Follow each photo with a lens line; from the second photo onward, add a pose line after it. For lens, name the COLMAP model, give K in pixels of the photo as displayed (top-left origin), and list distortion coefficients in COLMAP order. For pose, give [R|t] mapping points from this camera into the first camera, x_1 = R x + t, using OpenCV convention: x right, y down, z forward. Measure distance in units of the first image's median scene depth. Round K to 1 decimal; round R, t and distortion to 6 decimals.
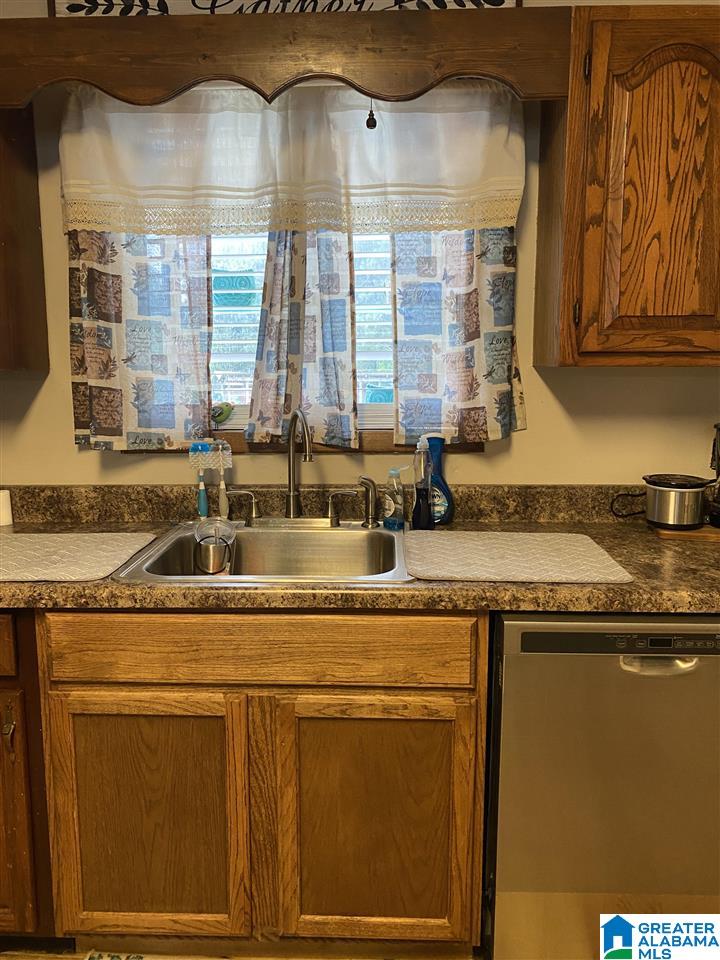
lens RADIAL K [[748.1, 0, 365.5], [0, 748.1, 451.3], [0, 0, 1]] dist [0.031723, -0.009310]
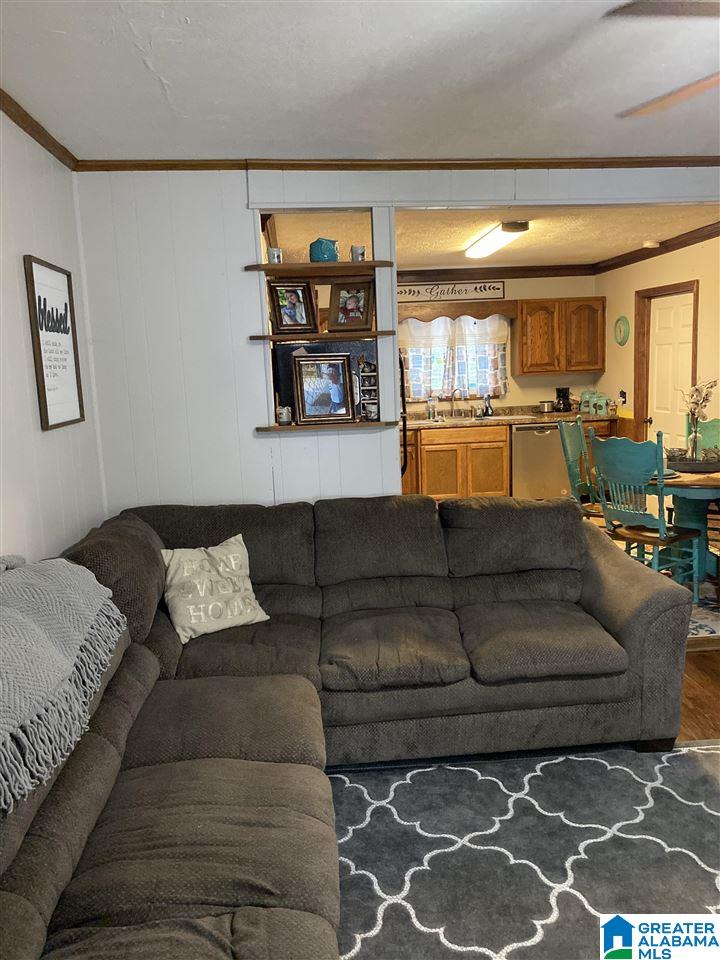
lens RADIAL K [[748.1, 0, 359.1], [0, 748.1, 480.3], [0, 0, 1]] dist [0.031723, -0.009310]
pose [[0.994063, -0.056720, 0.092851, -1.001846], [0.055780, 0.998362, 0.012692, 0.352886], [-0.093419, -0.007437, 0.995599, -2.961161]]
